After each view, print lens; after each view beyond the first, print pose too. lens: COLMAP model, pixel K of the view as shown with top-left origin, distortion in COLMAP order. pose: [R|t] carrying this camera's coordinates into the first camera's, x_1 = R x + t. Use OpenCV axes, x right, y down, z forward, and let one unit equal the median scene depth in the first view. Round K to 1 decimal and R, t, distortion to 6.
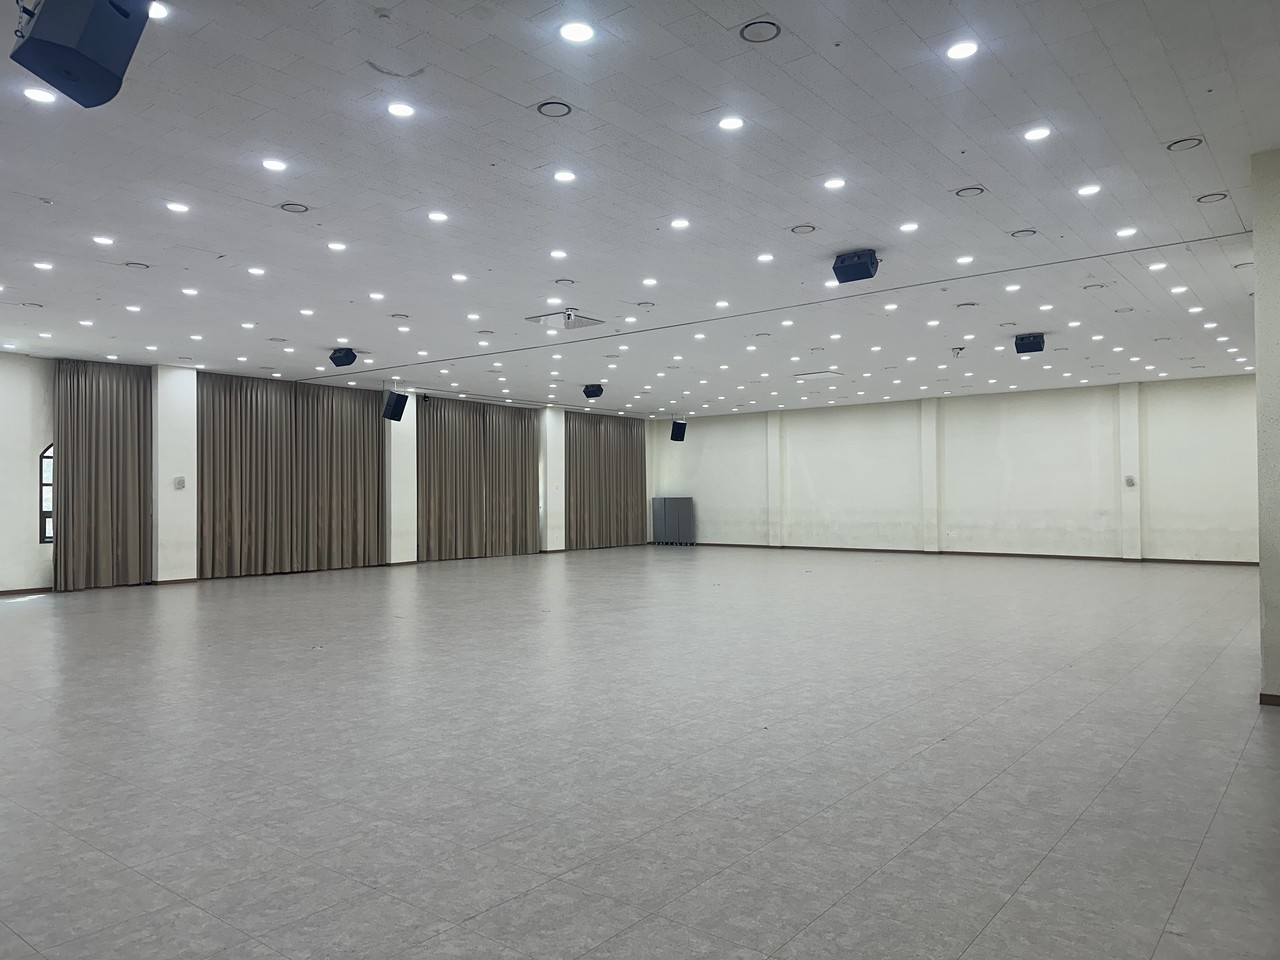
lens RADIAL K [[896.3, 0, 640.0], [0, 896.3, 480.0], [0, 0, 1]] dist [0.142971, -0.231999]
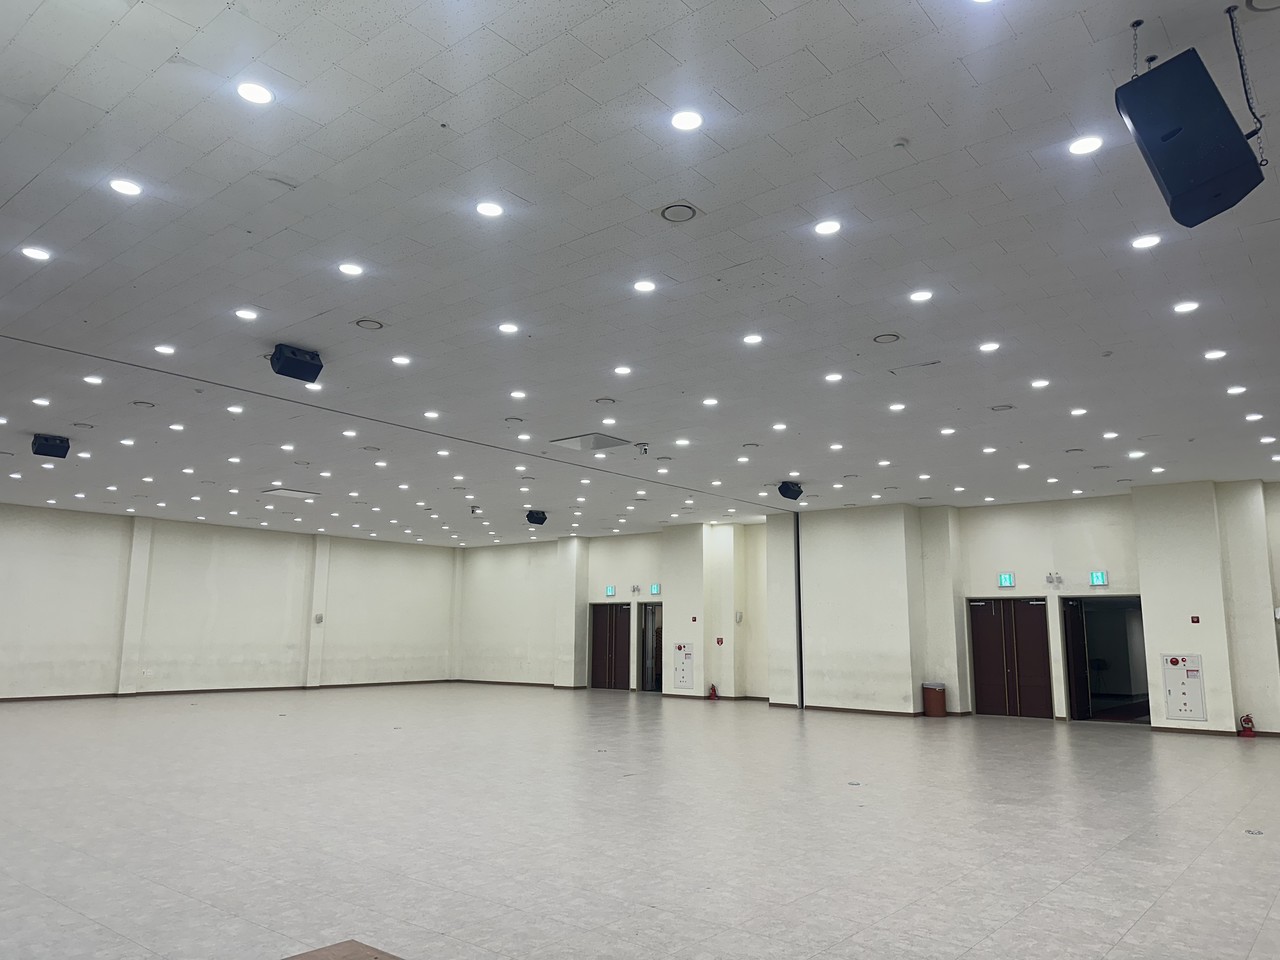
lens RADIAL K [[896.3, 0, 640.0], [0, 896.3, 480.0], [0, 0, 1]] dist [0.142971, -0.231999]
pose [[0.021991, 0.177581, 0.983860, -0.541005], [-0.029560, 0.983784, -0.176907, 0.017720], [-0.999321, -0.025192, 0.026884, 0.472411]]
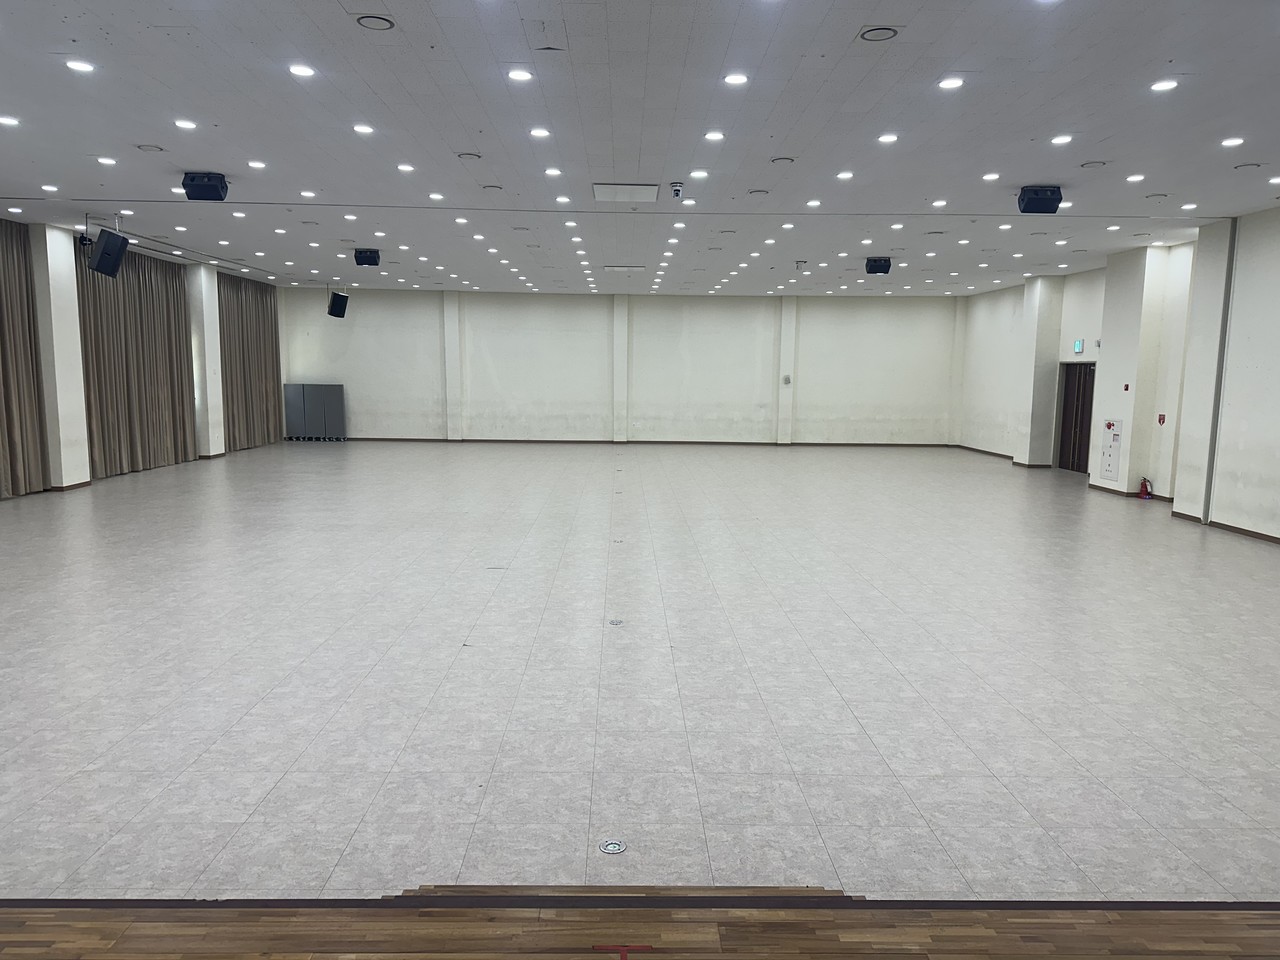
lens RADIAL K [[896.3, 0, 640.0], [0, 896.3, 480.0], [0, 0, 1]] dist [0.142971, -0.231999]
pose [[0.767540, -0.059231, 0.638259, -0.322340], [-0.030977, 0.991131, 0.129230, -0.012762], [-0.640252, -0.118960, 0.758897, 0.172522]]
